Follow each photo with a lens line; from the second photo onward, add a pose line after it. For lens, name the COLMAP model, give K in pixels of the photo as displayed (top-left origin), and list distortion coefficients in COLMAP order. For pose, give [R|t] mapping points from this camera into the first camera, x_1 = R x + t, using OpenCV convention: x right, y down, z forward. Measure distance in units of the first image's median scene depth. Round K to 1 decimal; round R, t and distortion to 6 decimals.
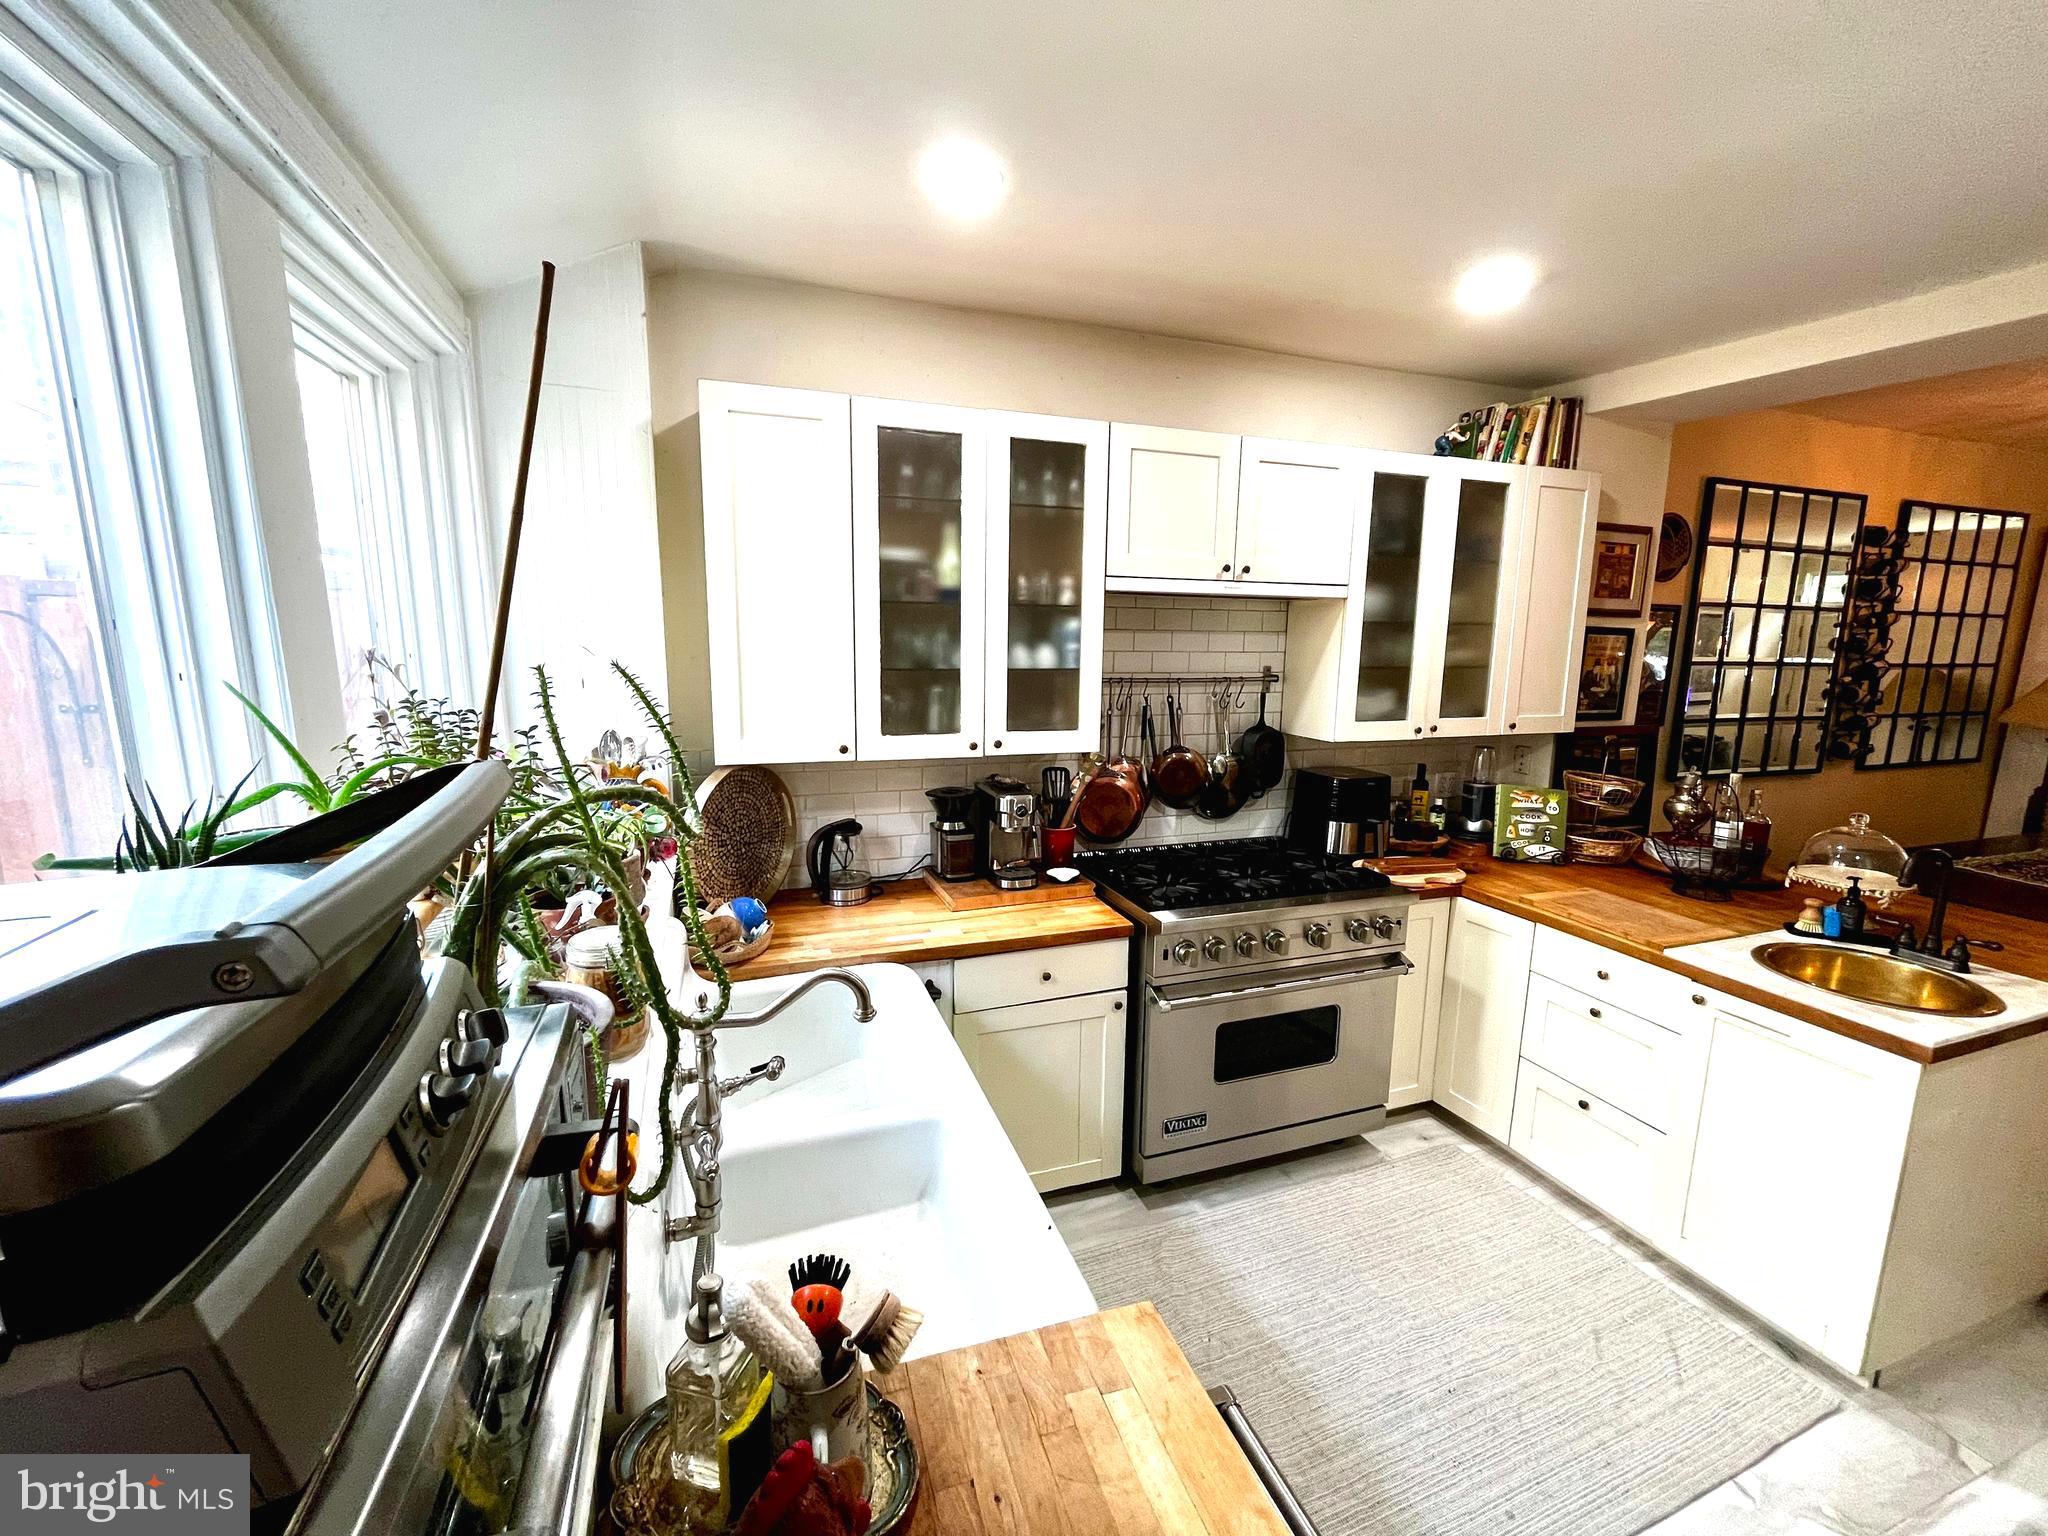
lens RADIAL K [[830.7, 0, 1020.9], [0, 830.7, 775.3], [0, 0, 1]] dist [-0.003354, -0.000624]
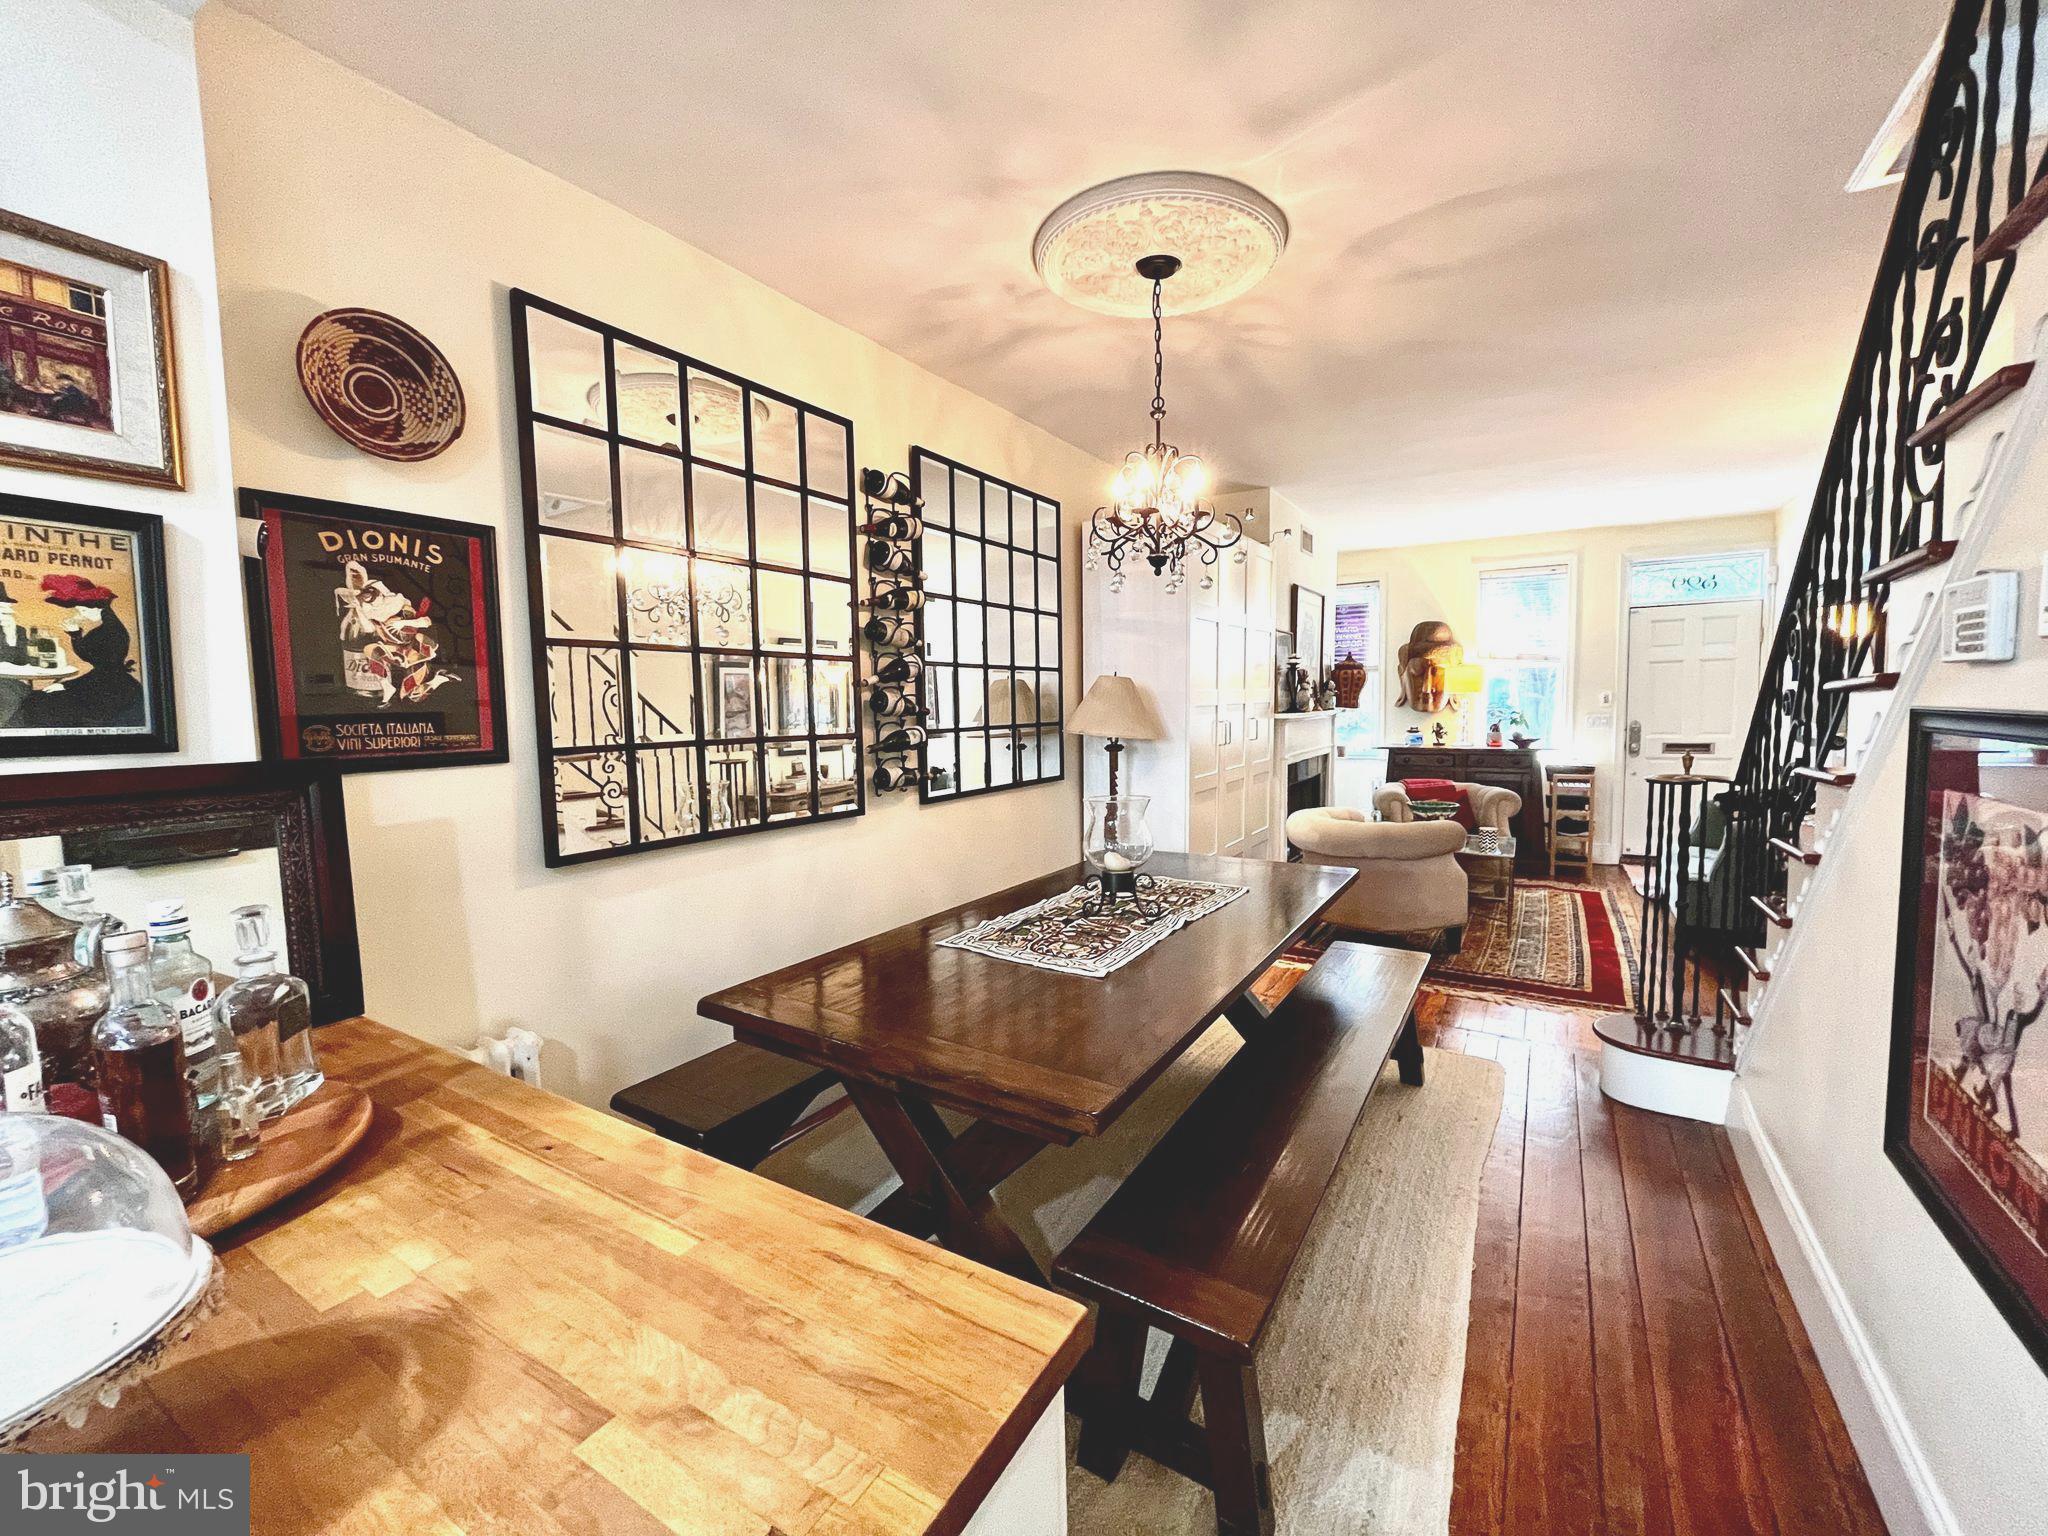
lens RADIAL K [[830.7, 0, 1020.2], [0, 830.7, 762.4], [0, 0, 1]] dist [-0.003354, -0.000624]
pose [[0.778673, -0.065066, 0.624048, 0.617278], [0.119556, 0.991772, -0.045773, 0.001274], [-0.615934, 0.110251, 0.780044, 0.357980]]
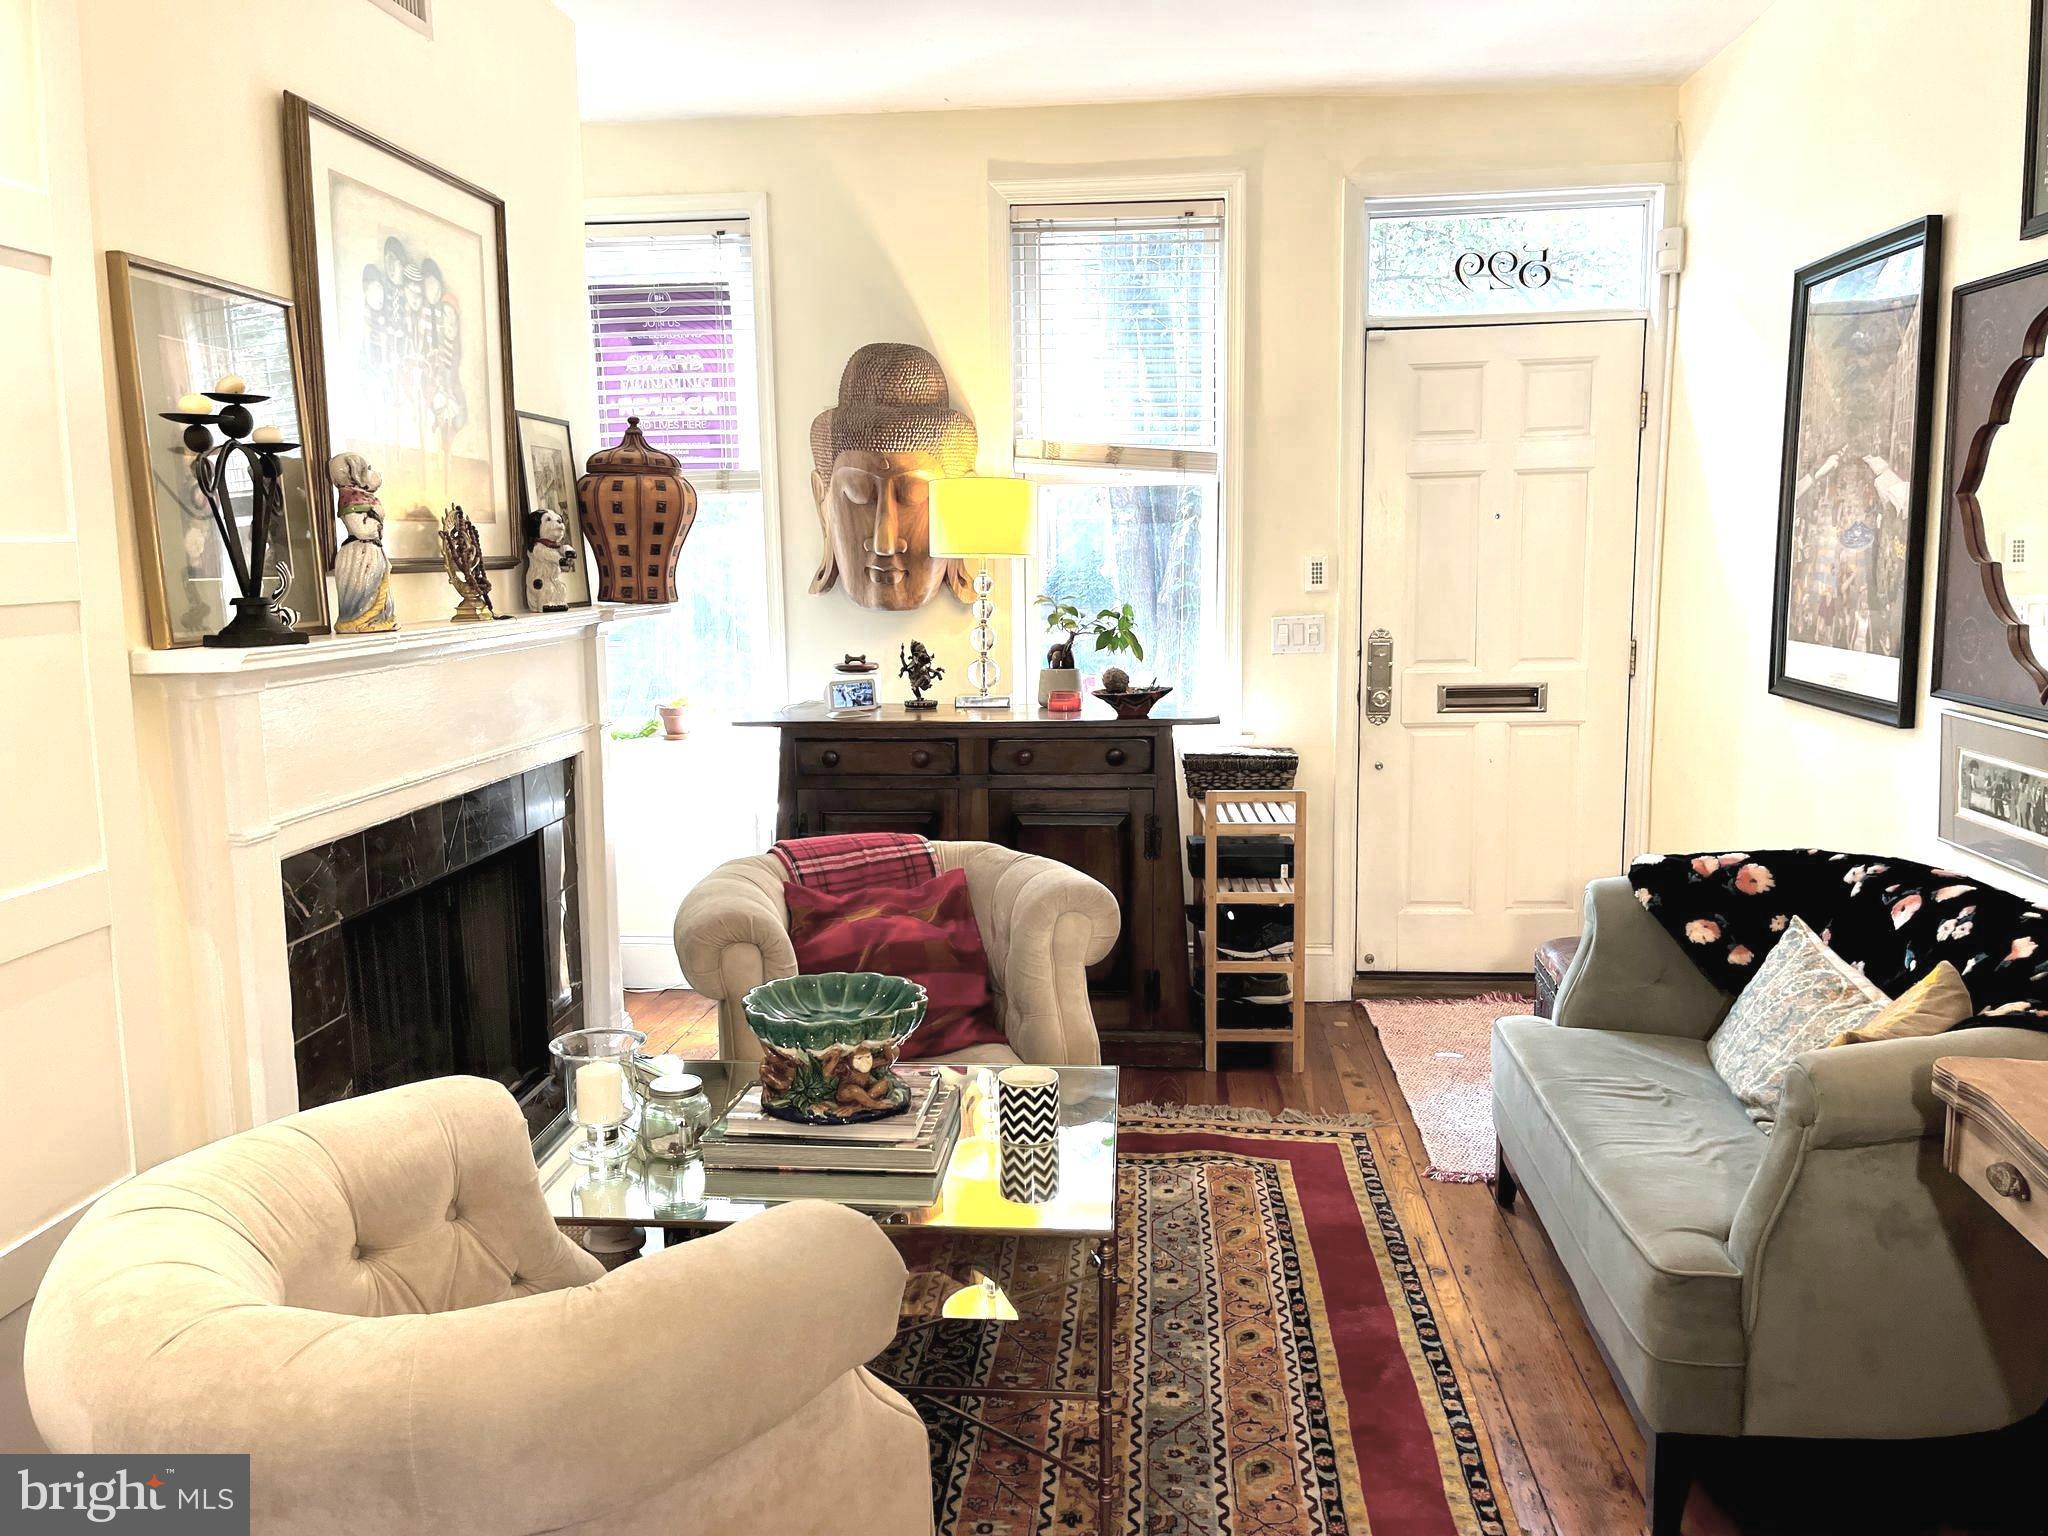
lens RADIAL K [[1552.1, 0, 1023.3], [0, 1552.1, 768.5], [0, 0, 1]] dist [0.007038, -0.000747]
pose [[0.406204, -0.135979, 0.903608, 1.618268], [0.159301, 0.984261, 0.076505, -0.051662], [-0.899790, 0.112869, 0.421472, 0.715215]]
